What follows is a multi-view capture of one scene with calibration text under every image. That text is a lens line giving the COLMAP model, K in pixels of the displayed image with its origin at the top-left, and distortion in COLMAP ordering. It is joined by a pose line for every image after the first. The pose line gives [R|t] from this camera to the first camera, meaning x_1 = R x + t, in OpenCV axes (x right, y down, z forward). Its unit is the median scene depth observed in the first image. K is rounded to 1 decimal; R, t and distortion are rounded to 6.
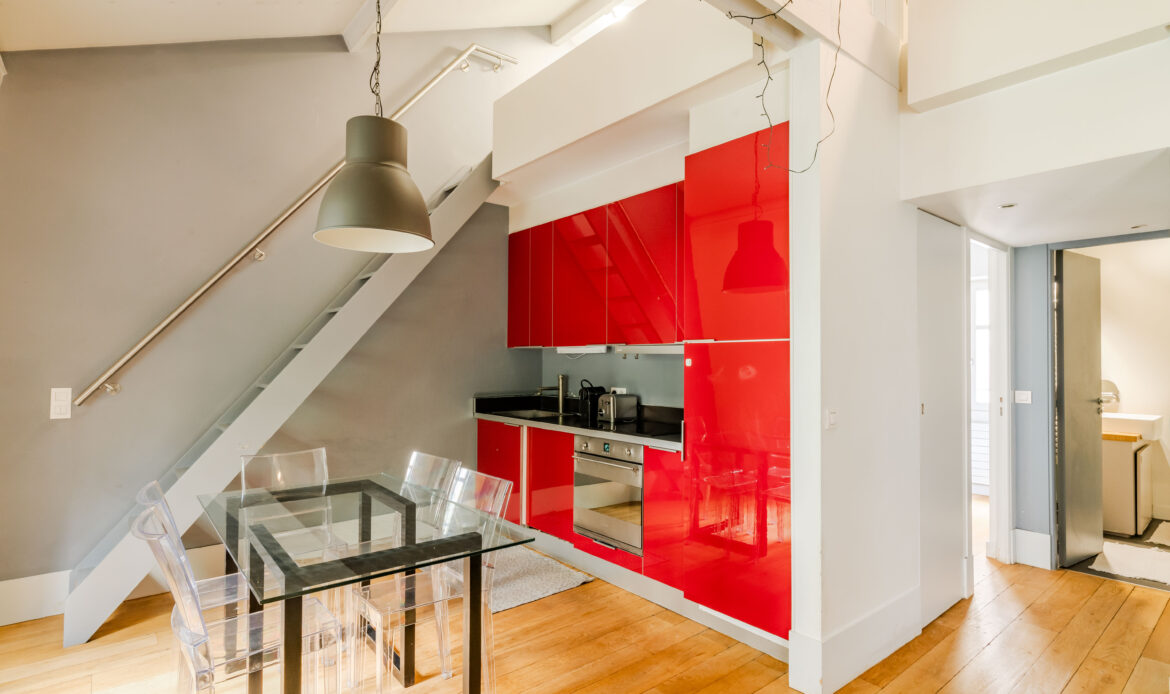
lens RADIAL K [[583.6, 0, 585.5], [0, 583.6, 347.5], [0, 0, 1]] dist [-0.000567, -0.000616]
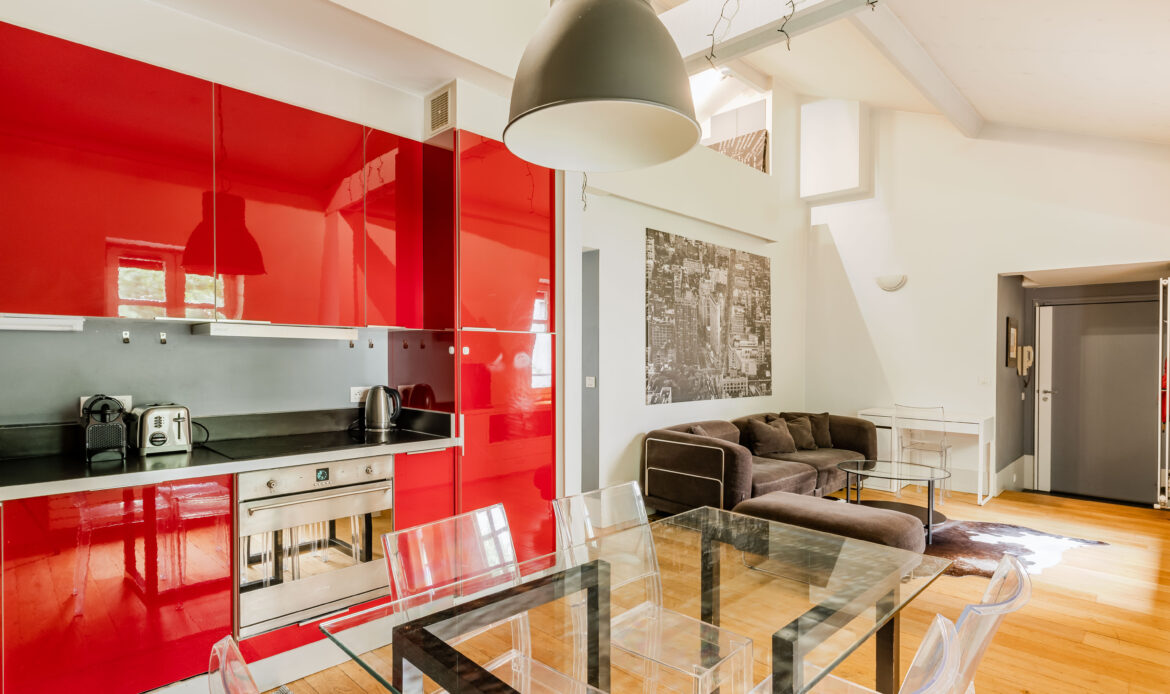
lens RADIAL K [[583.6, 0, 585.2], [0, 583.6, 360.7], [0, 0, 1]] dist [-0.000567, -0.000616]
pose [[-0.094911, -0.011642, 0.995418, -0.616796], [-0.026505, 0.999607, 0.009164, 0.021815], [-0.995133, -0.025513, -0.095182, 0.705706]]
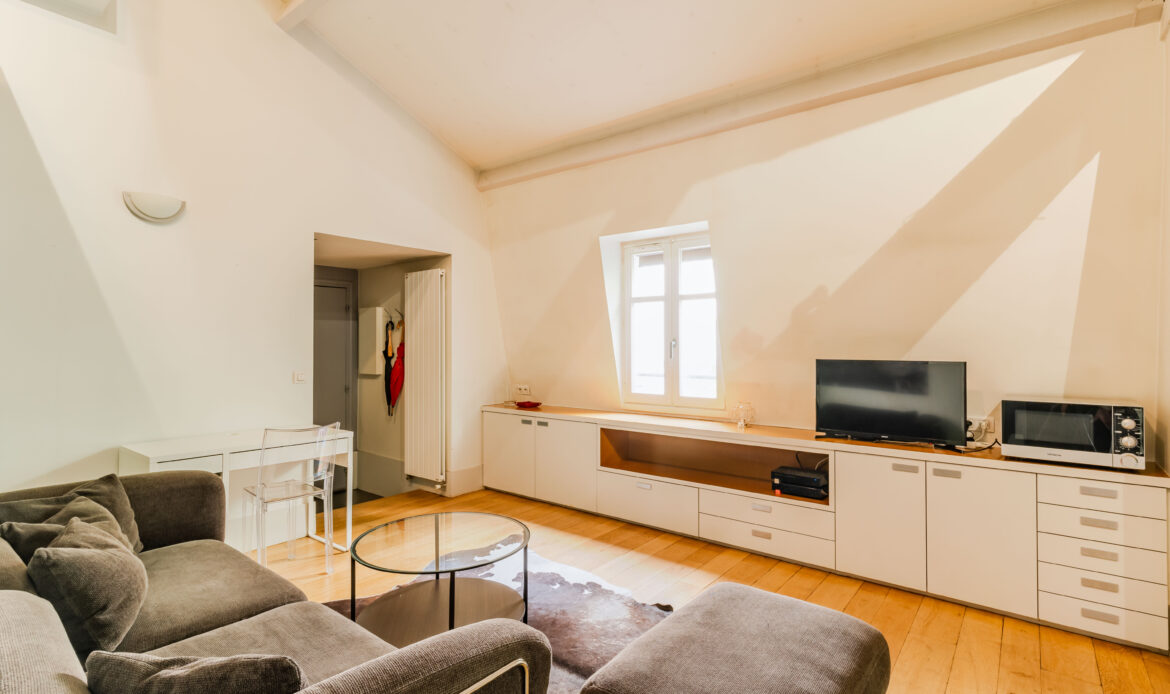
lens RADIAL K [[561.8, 0, 582.3], [0, 561.8, 338.1], [0, 0, 1]] dist [-0.001554, 0.000714]
pose [[-0.979705, -0.006599, -0.200337, 0.496677], [-0.000062, 0.999468, -0.032620, 0.020431], [0.200446, -0.031946, -0.979184, 0.662646]]
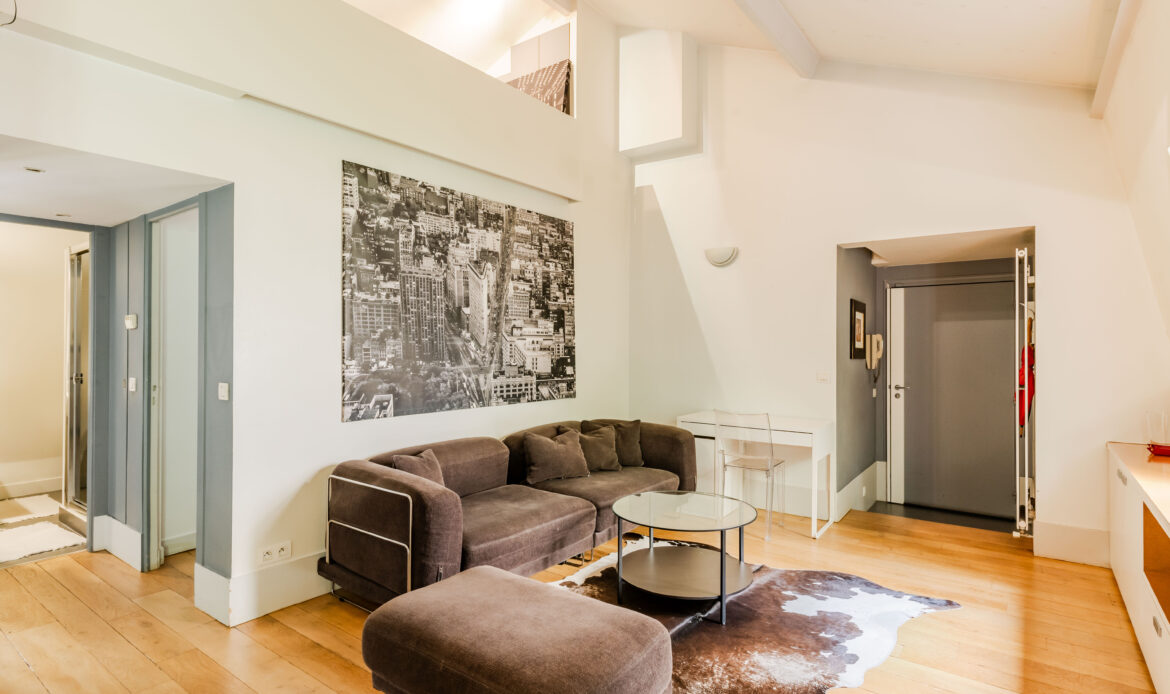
lens RADIAL K [[583.6, 0, 582.4], [0, 583.6, 343.4], [0, 0, 1]] dist [-0.000567, -0.000616]
pose [[-0.235092, 0.000504, 0.971973, -0.271266], [-0.022051, 0.999740, -0.005852, 0.007769], [-0.971723, -0.022809, -0.235019, 0.302686]]
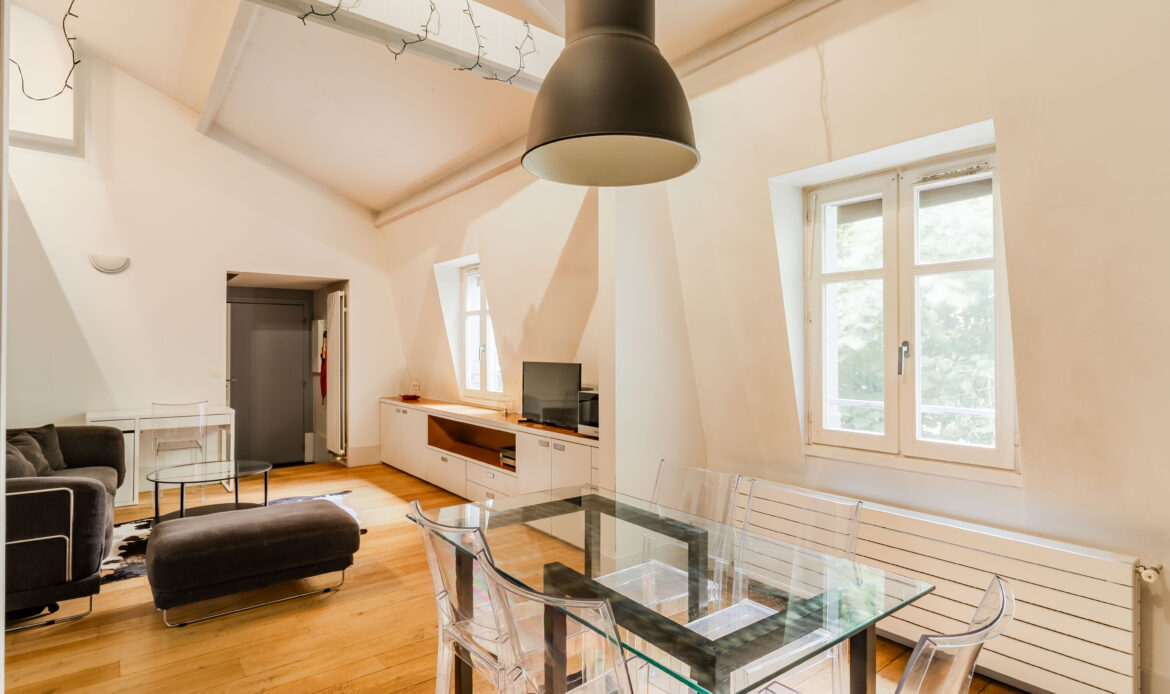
lens RADIAL K [[598.9, 0, 581.8], [0, 598.9, 337.9], [0, 0, 1]] dist [-0.009991, 0.004586]
pose [[-0.999595, -0.003735, 0.028219, -0.229258], [-0.004773, 0.999311, -0.036810, 0.021394], [-0.028062, -0.036930, -0.998924, 1.106863]]
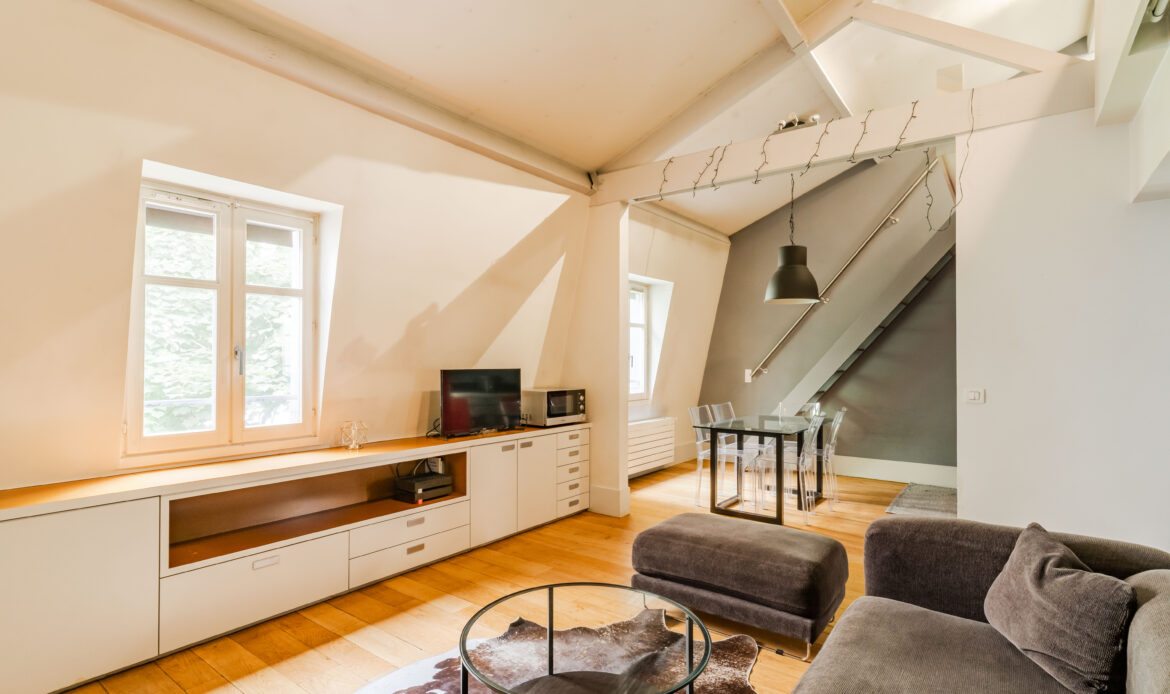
lens RADIAL K [[561.8, 0, 584.9], [0, 561.8, 352.6], [0, 0, 1]] dist [-0.001554, 0.000714]
pose [[0.233840, -0.014705, -0.972164, 0.987020], [0.017496, 0.999787, -0.010914, 0.009493], [0.972118, -0.014457, 0.234048, -0.154433]]
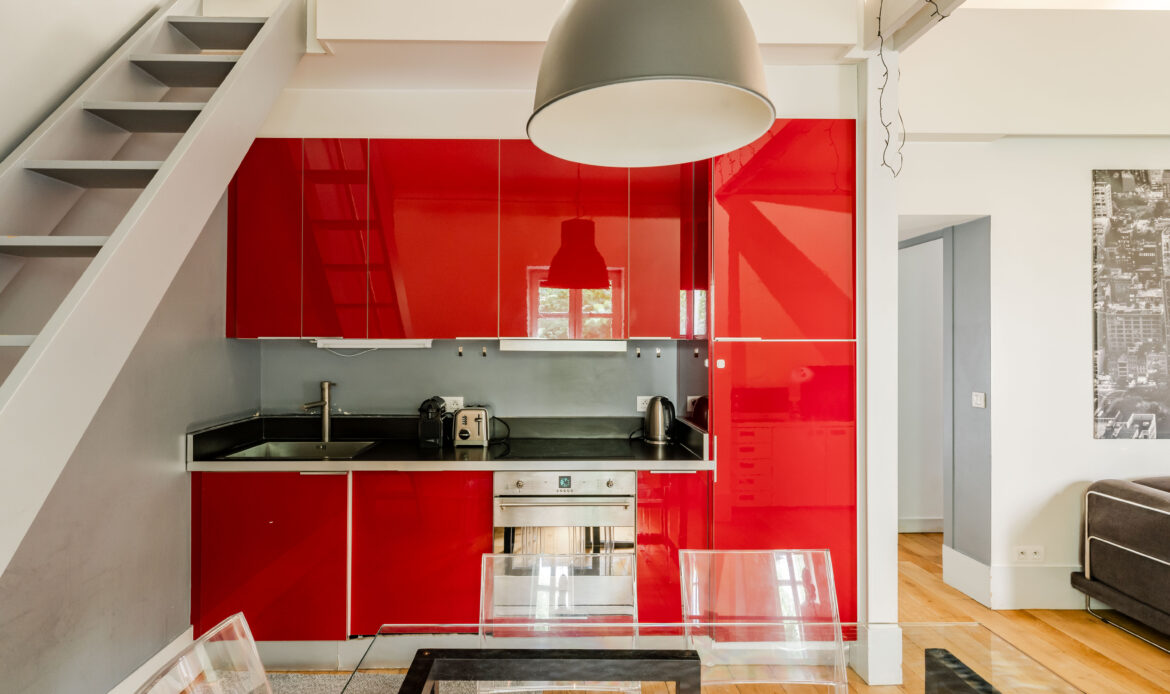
lens RADIAL K [[598.9, 0, 579.4], [0, 598.9, 343.8], [0, 0, 1]] dist [-0.009991, 0.004586]
pose [[0.626171, 0.001530, 0.779684, -0.486671], [-0.016085, 0.999811, 0.010956, -0.007279], [-0.779520, -0.019402, 0.626077, 0.488798]]
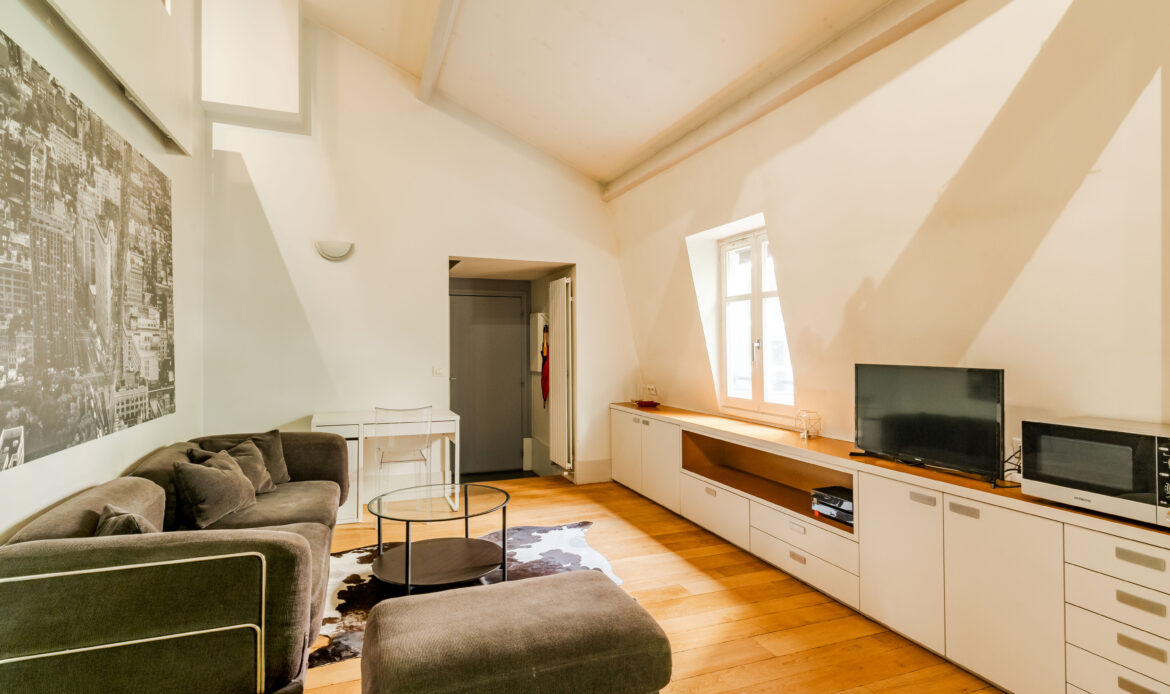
lens RADIAL K [[583.6, 0, 584.2], [0, 583.6, 338.2], [0, 0, 1]] dist [-0.000567, -0.000616]
pose [[-0.949888, -0.001116, 0.312589, 0.039460], [-0.011226, 0.999470, -0.030544, 0.018995], [-0.312390, -0.032522, -0.949397, 0.735977]]
